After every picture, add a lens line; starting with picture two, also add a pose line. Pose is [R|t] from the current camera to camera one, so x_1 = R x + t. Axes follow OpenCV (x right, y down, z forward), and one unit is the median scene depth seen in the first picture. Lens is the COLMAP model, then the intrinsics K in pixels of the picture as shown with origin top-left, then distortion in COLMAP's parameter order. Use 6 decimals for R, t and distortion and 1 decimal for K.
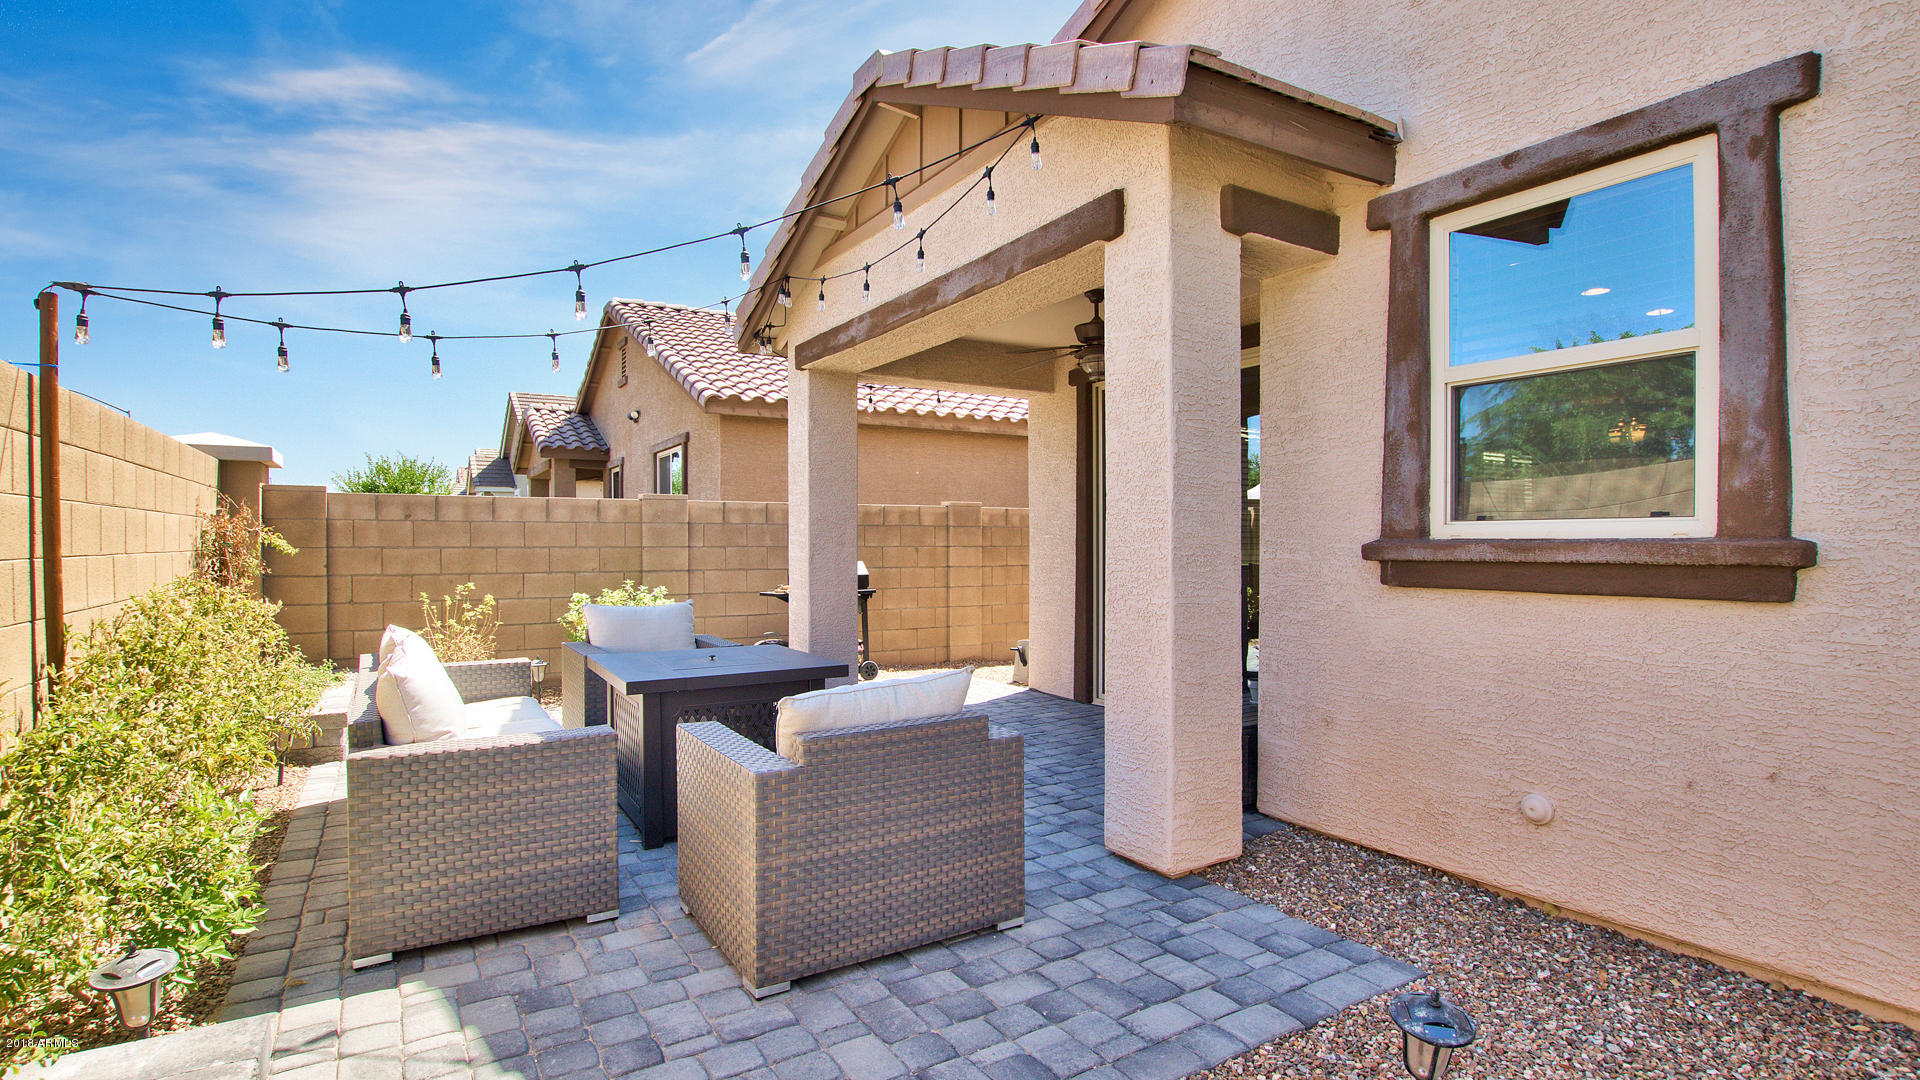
lens RADIAL K [[918.1, 0, 947.9], [0, 918.1, 548.2], [0, 0, 1]] dist [-0.027629, 0.000314]
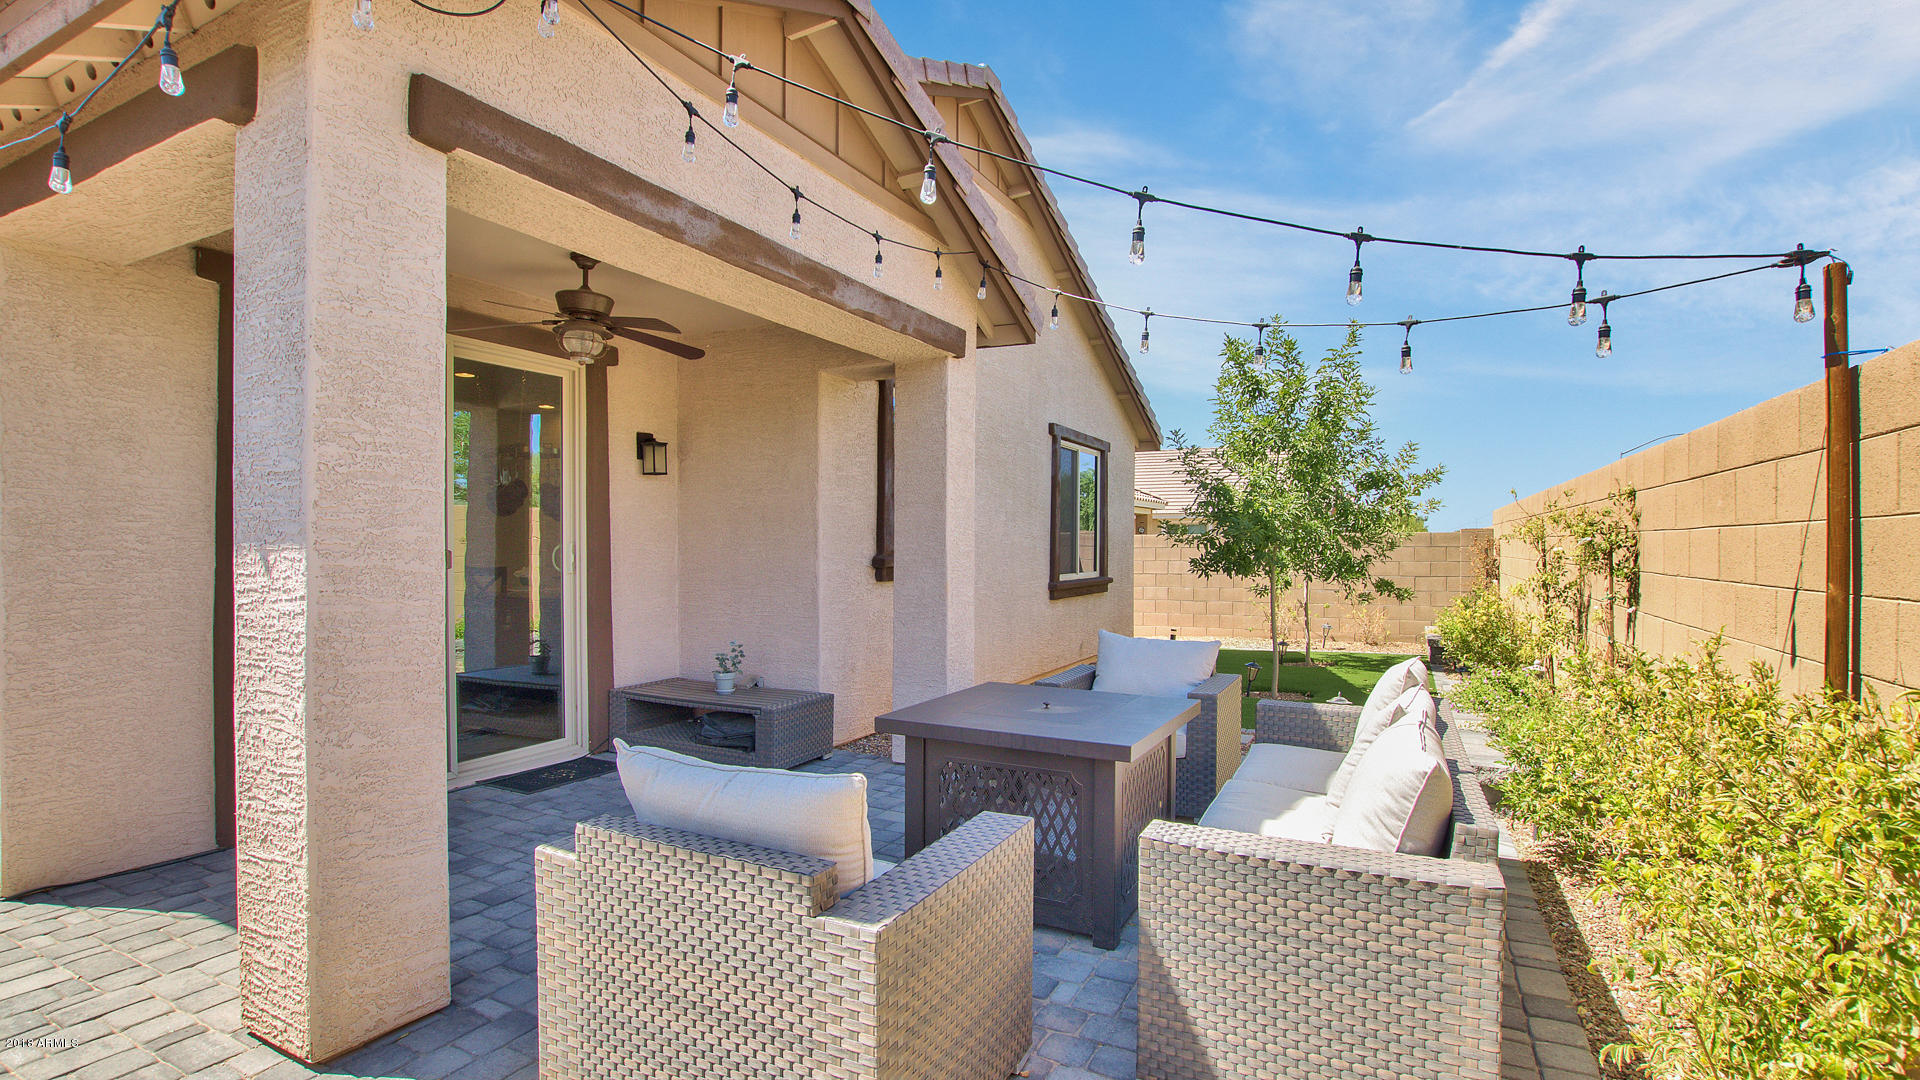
lens RADIAL K [[918.1, 0, 947.9], [0, 918.1, 548.2], [0, 0, 1]] dist [-0.027629, 0.000314]
pose [[-0.530932, -0.002989, 0.847409, -1.066962], [0.004447, 0.999970, 0.006314, -0.035580], [-0.847403, 0.007121, -0.530903, 1.777207]]
